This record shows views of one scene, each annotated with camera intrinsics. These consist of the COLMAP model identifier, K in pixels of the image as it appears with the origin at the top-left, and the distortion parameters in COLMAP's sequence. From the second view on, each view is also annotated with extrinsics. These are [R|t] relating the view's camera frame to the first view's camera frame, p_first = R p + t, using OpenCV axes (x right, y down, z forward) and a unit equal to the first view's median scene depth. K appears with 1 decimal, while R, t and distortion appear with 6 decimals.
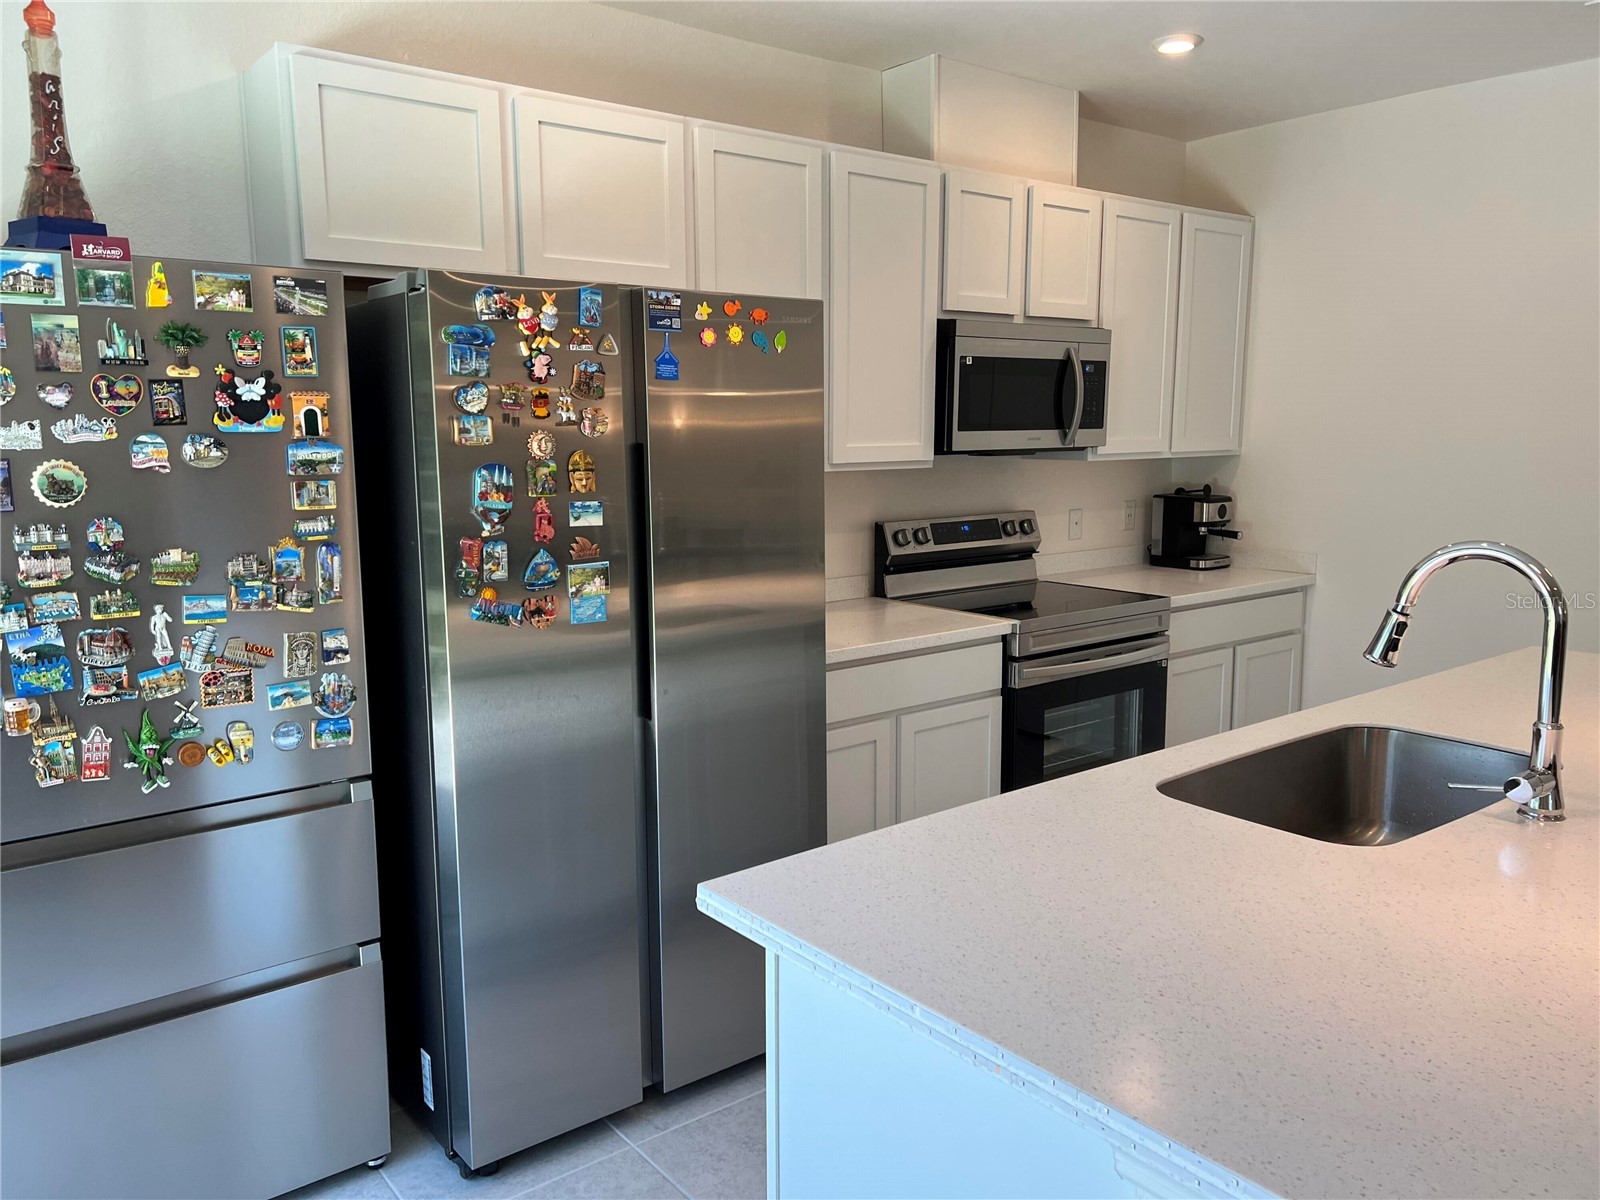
lens RADIAL K [[1197.1, 0, 794.9], [0, 1197.1, 596.4], [0, 0, 1]] dist [0.053970, -0.066026]
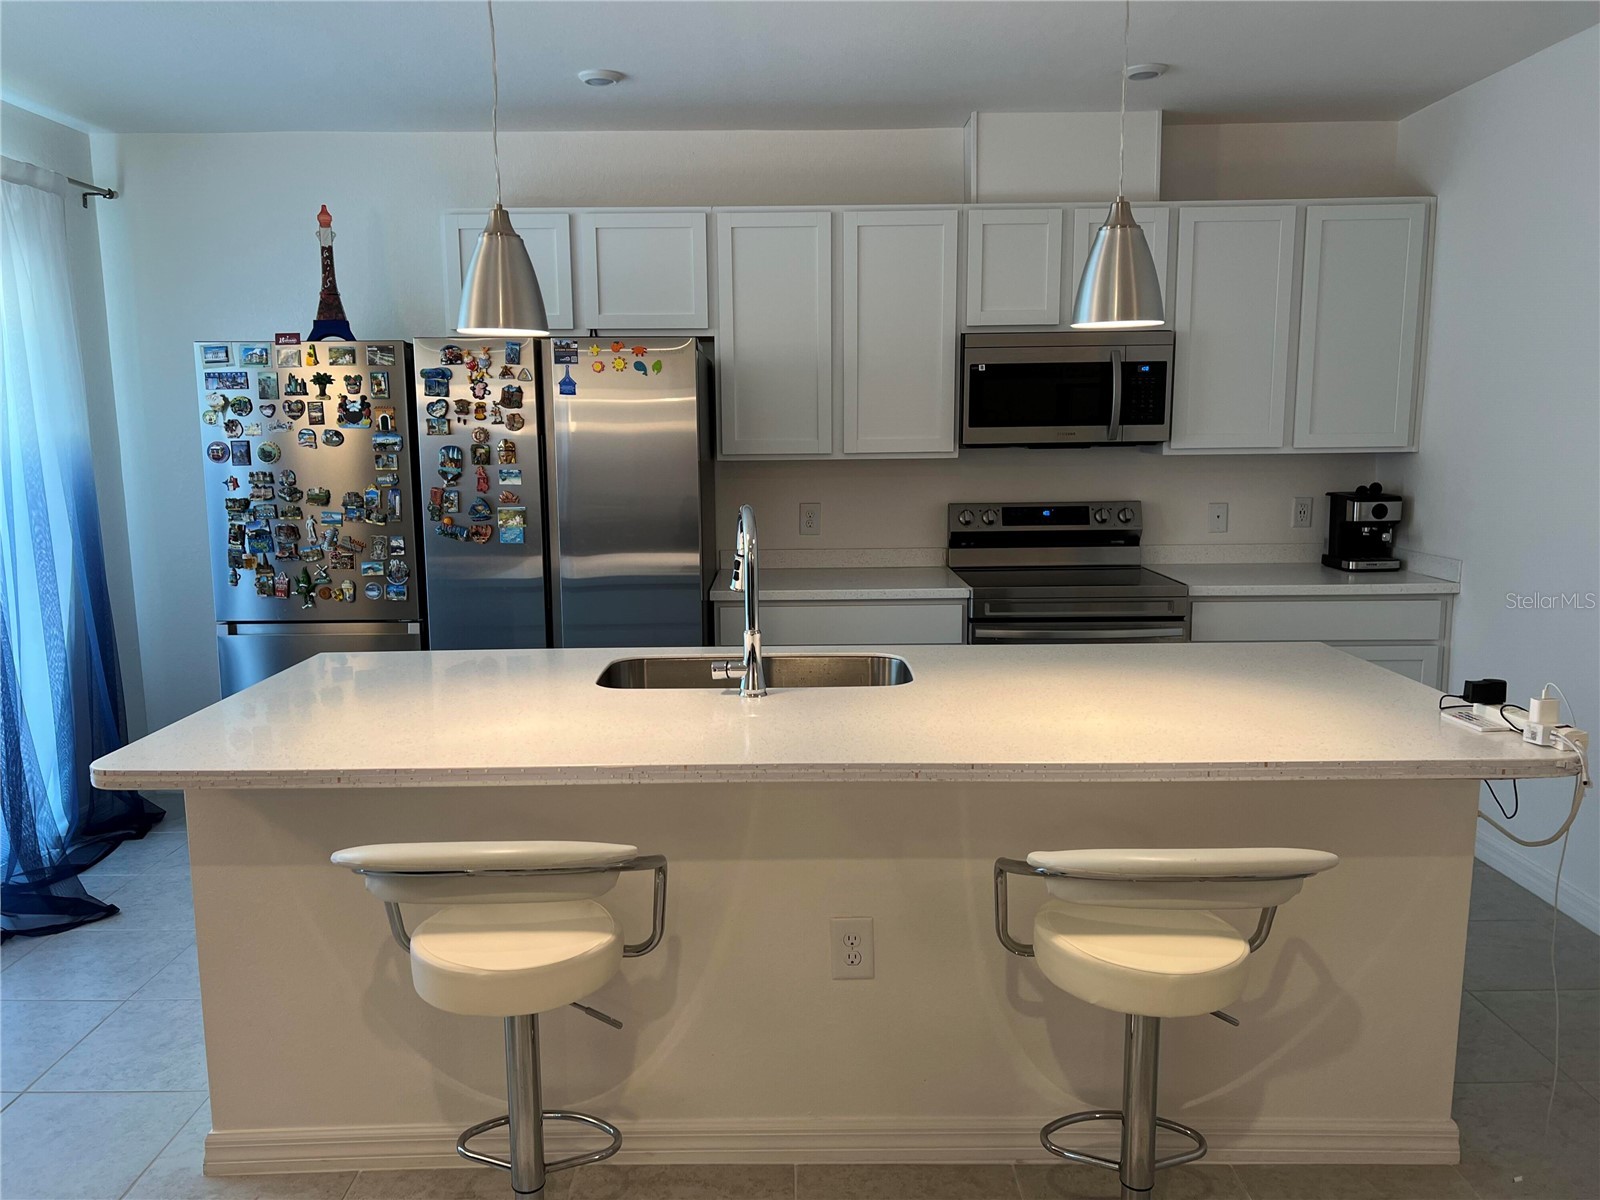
lens RADIAL K [[1197.1, 0, 794.9], [0, 1197.1, 596.4], [0, 0, 1]] dist [0.053970, -0.066026]
pose [[0.783024, 0.084986, -0.616158, 1.246070], [-0.083888, 0.996000, 0.030770, 0.011958], [0.616308, 0.027594, 0.787021, -0.065767]]
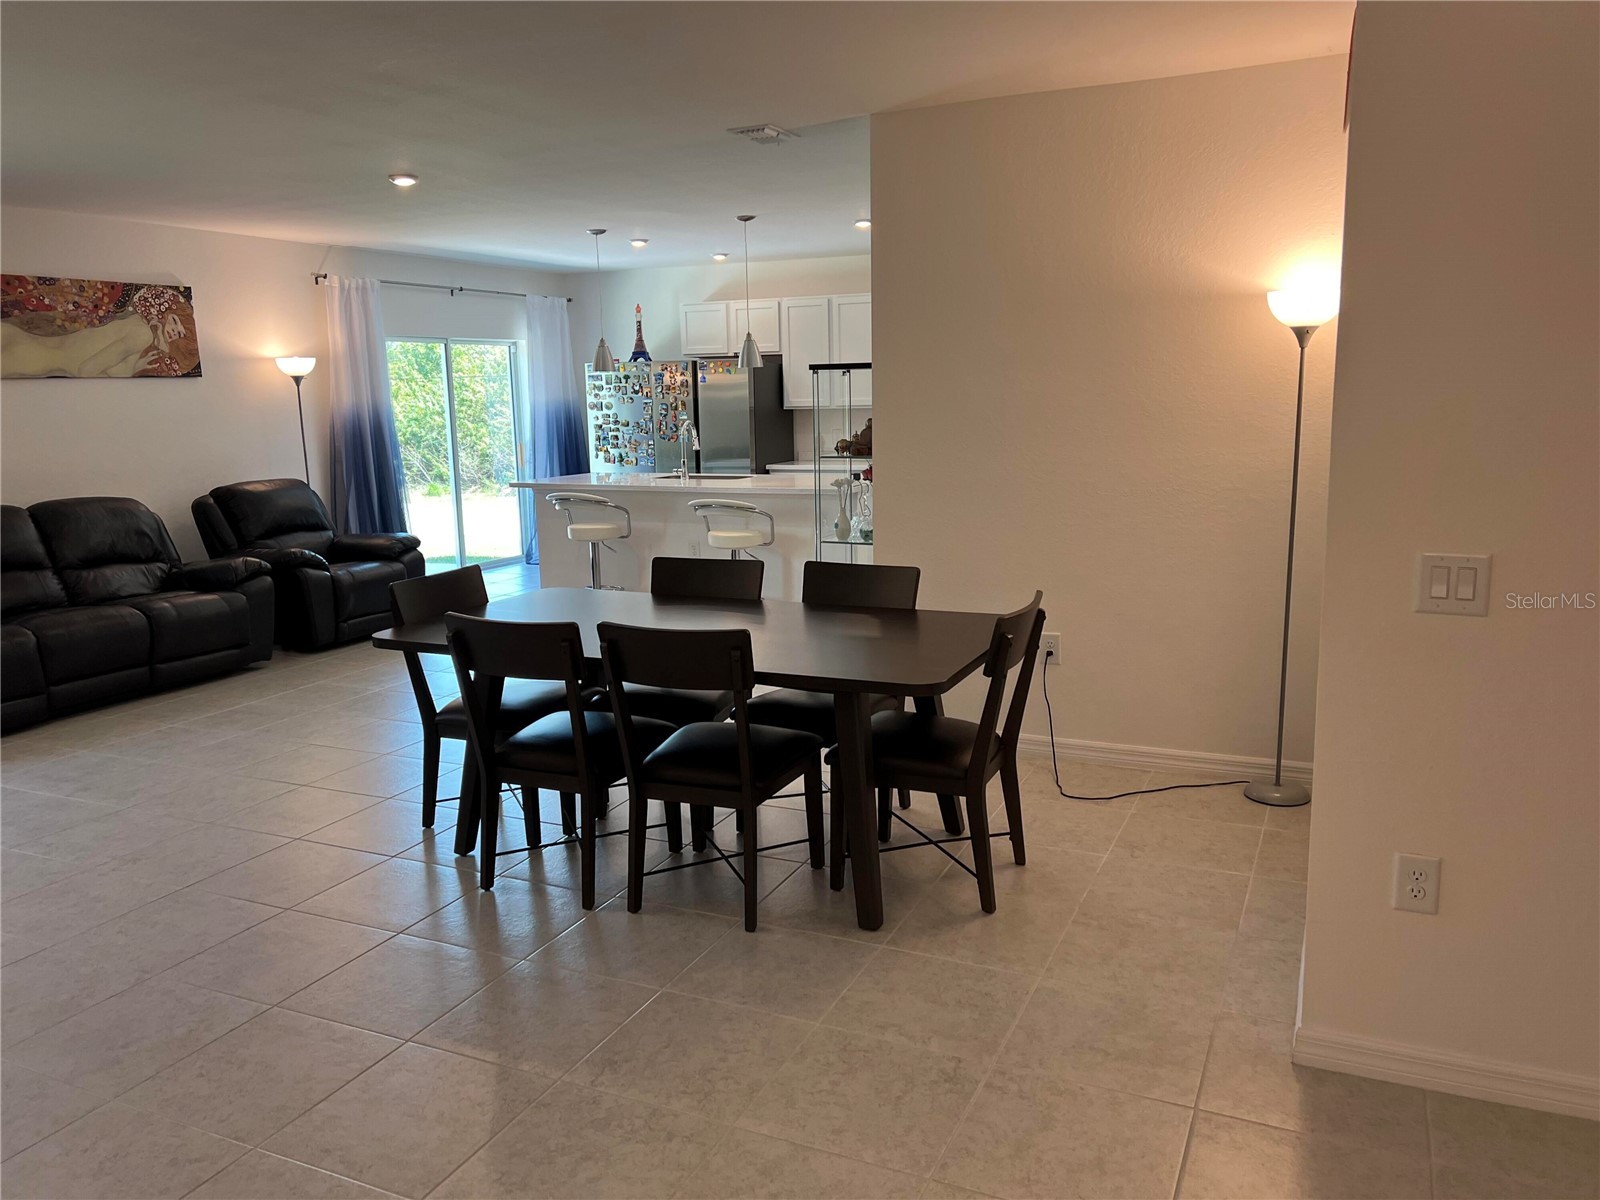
lens RADIAL K [[1189.5, 0, 820.2], [0, 1189.5, 610.8], [0, 0, 1]] dist [0.061172, -0.072986]
pose [[0.461382, 0.155966, -0.873385, 4.053160], [-0.111523, 0.986814, 0.117307, 0.068133], [0.880165, 0.043279, 0.472692, -0.562489]]
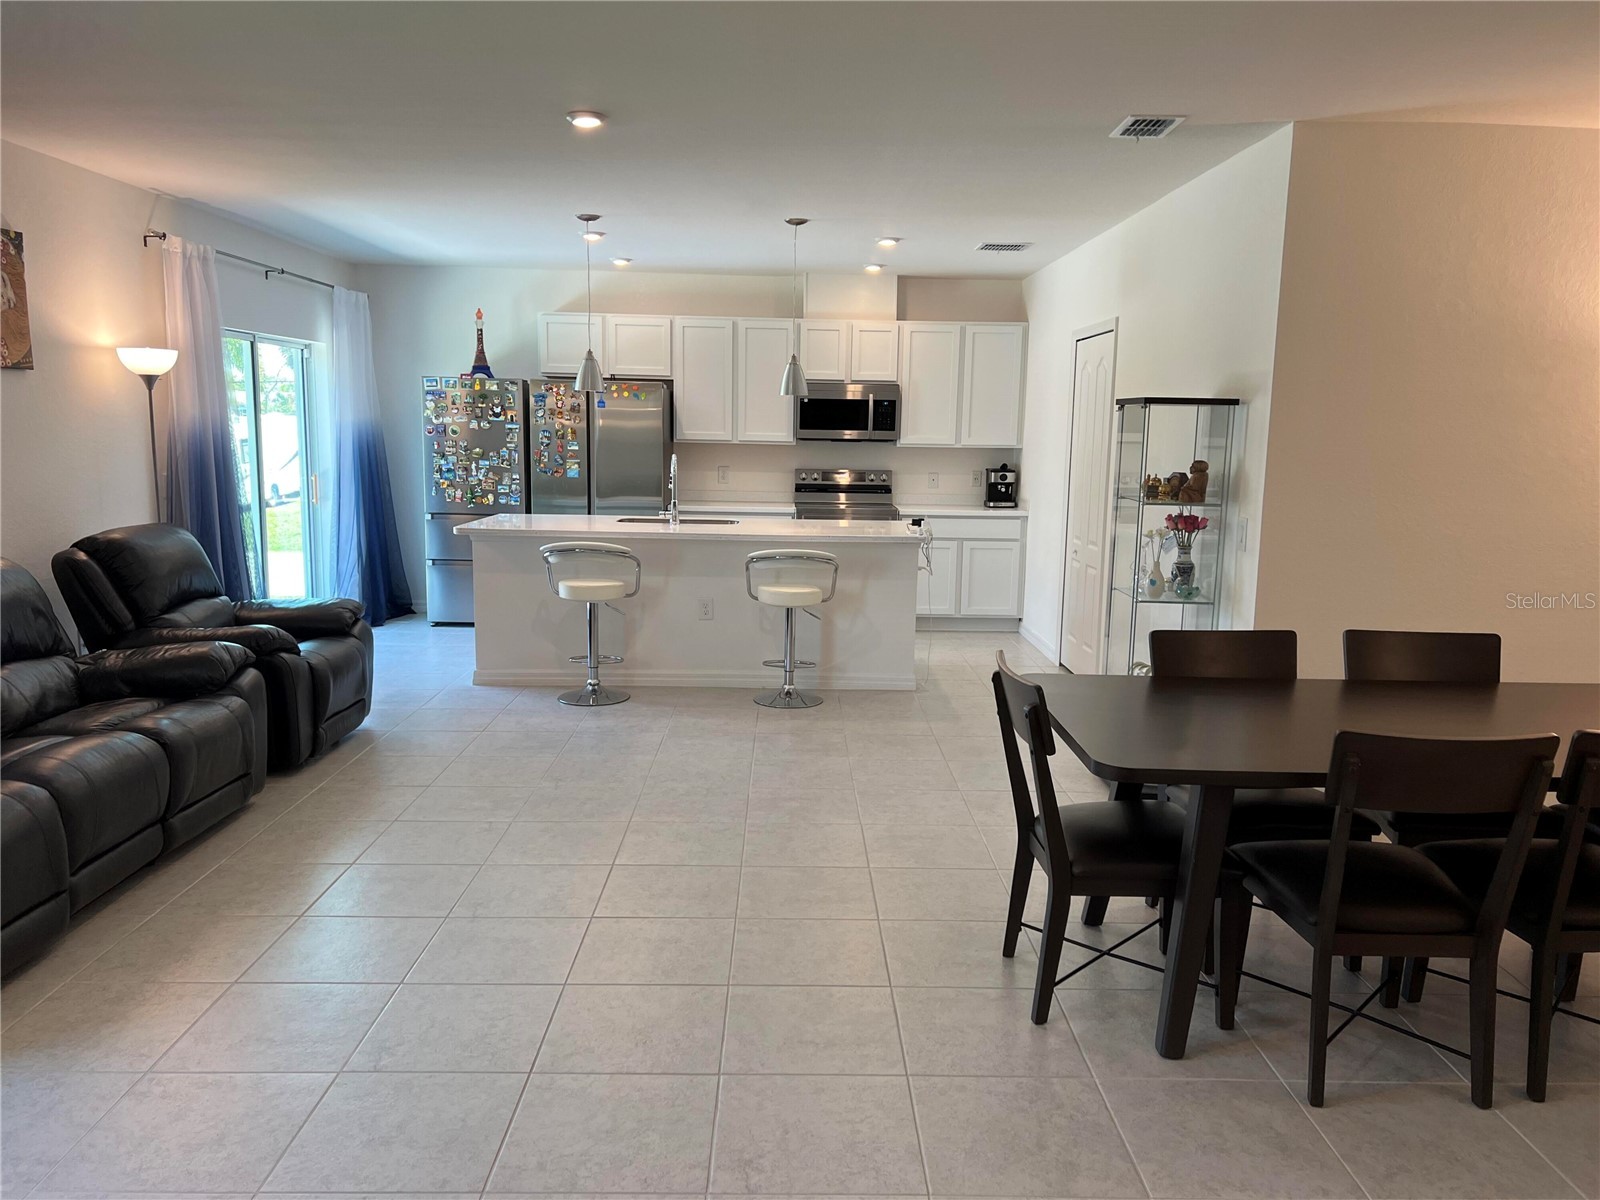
lens RADIAL K [[1189.5, 0, 820.2], [0, 1189.5, 610.8], [0, 0, 1]] dist [0.061172, -0.072986]
pose [[0.798460, 0.110601, -0.591802, 2.693446], [-0.109904, 0.993240, 0.037342, 0.215098], [0.591931, 0.035226, 0.805218, -1.464883]]
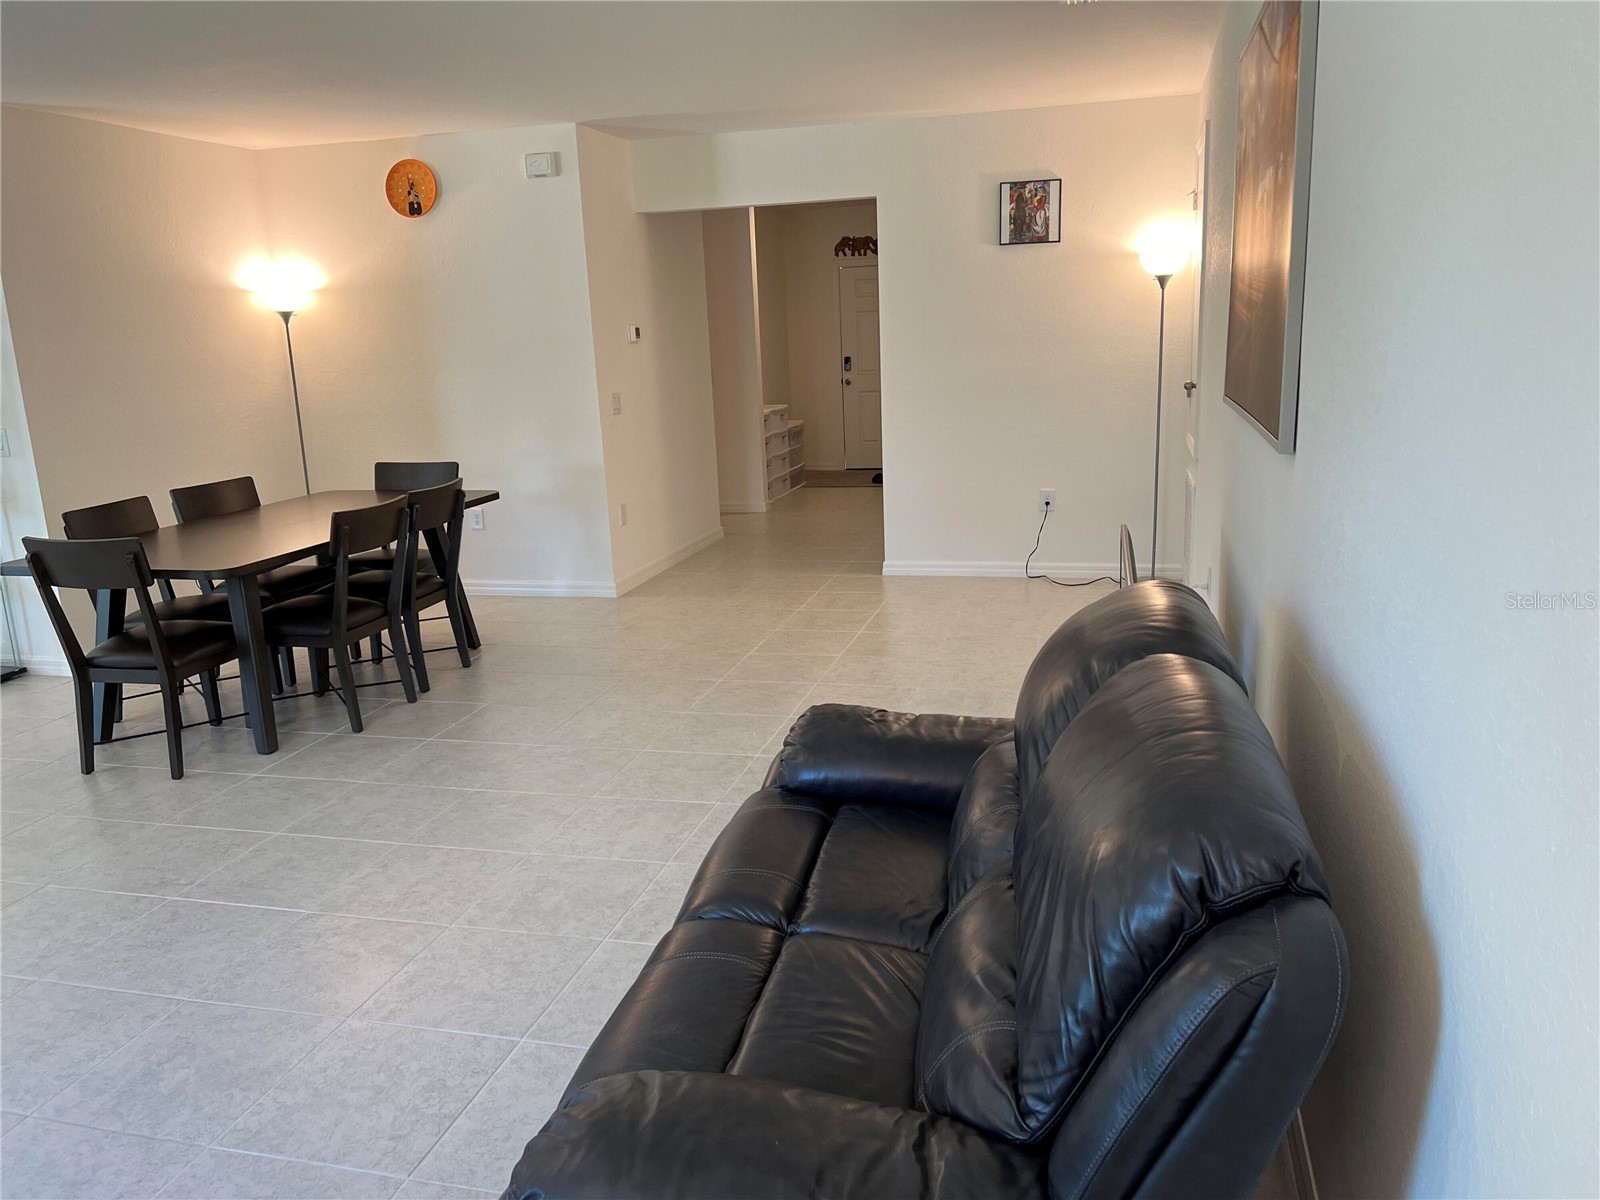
lens RADIAL K [[1197.1, 0, 794.9], [0, 1197.1, 596.4], [0, 0, 1]] dist [0.053970, -0.066026]
pose [[0.793300, -0.162176, 0.586834, 1.819923], [0.127797, 0.986752, 0.099937, 0.351840], [-0.595268, -0.004284, 0.803516, -2.355237]]
